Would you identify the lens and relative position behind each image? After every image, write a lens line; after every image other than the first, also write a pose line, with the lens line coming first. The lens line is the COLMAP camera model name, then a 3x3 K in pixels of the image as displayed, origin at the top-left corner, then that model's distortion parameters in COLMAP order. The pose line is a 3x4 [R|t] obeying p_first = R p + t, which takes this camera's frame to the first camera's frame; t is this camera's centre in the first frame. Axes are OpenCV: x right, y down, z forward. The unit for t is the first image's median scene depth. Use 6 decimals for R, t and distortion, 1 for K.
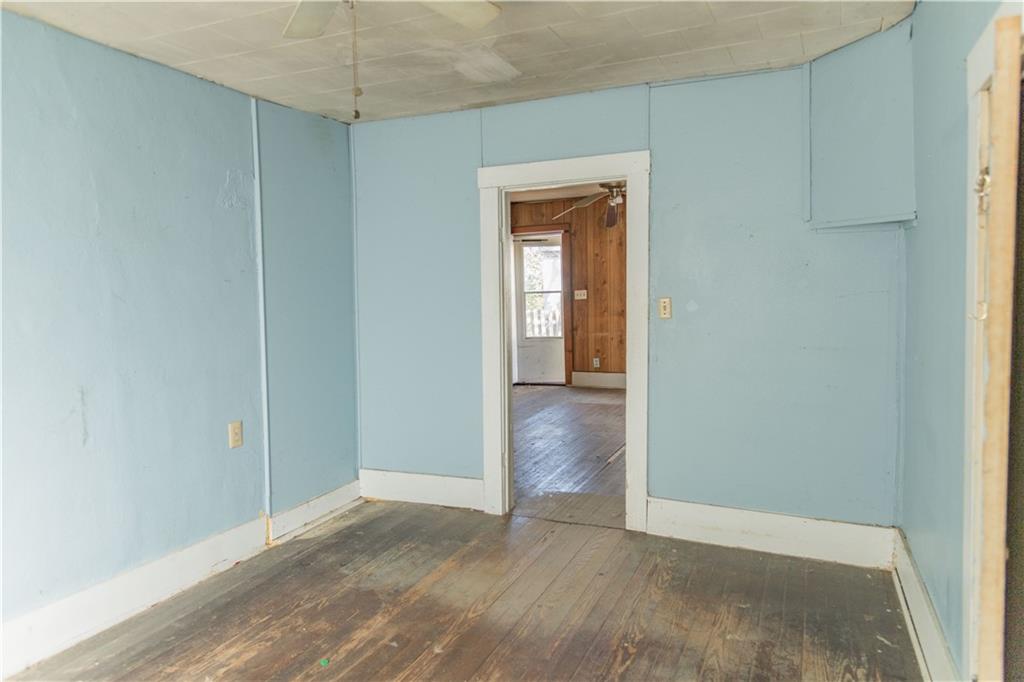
lens RADIAL K [[685.1, 0, 512.4], [0, 685.1, 347.7], [0, 0, 1]] dist [0.003449, -0.007646]
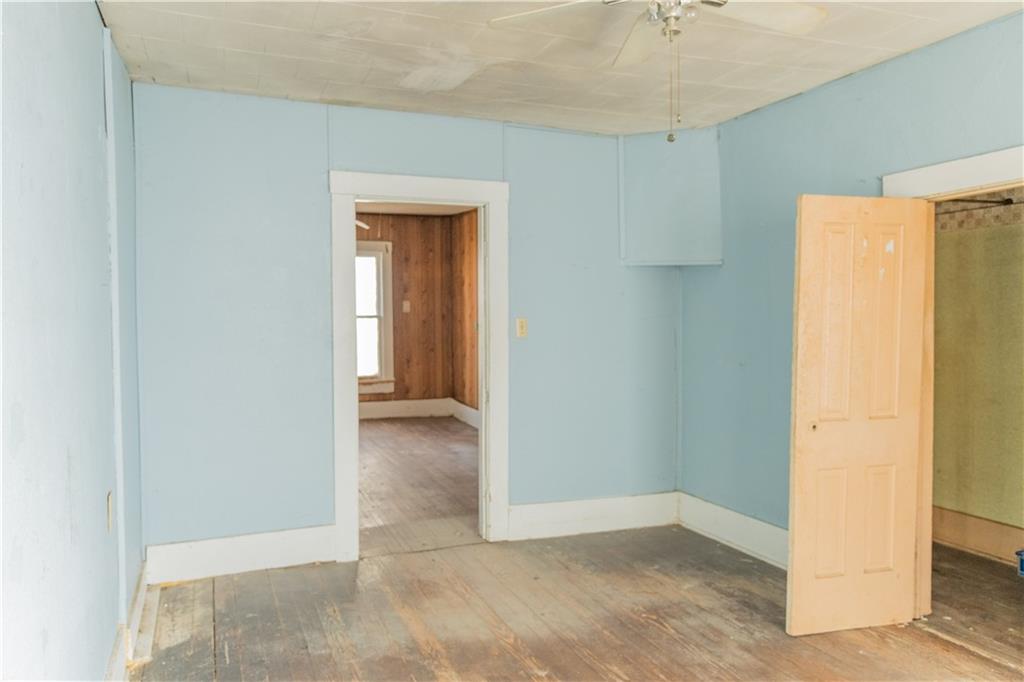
lens RADIAL K [[734.5, 0, 512.0], [0, 734.5, 341.0], [0, 0, 1]] dist [-0.012246, -0.005937]
pose [[0.692479, -0.008299, 0.721390, -0.682178], [0.048545, 0.998204, -0.035116, 0.004526], [-0.719803, 0.059337, 0.691638, 0.219595]]
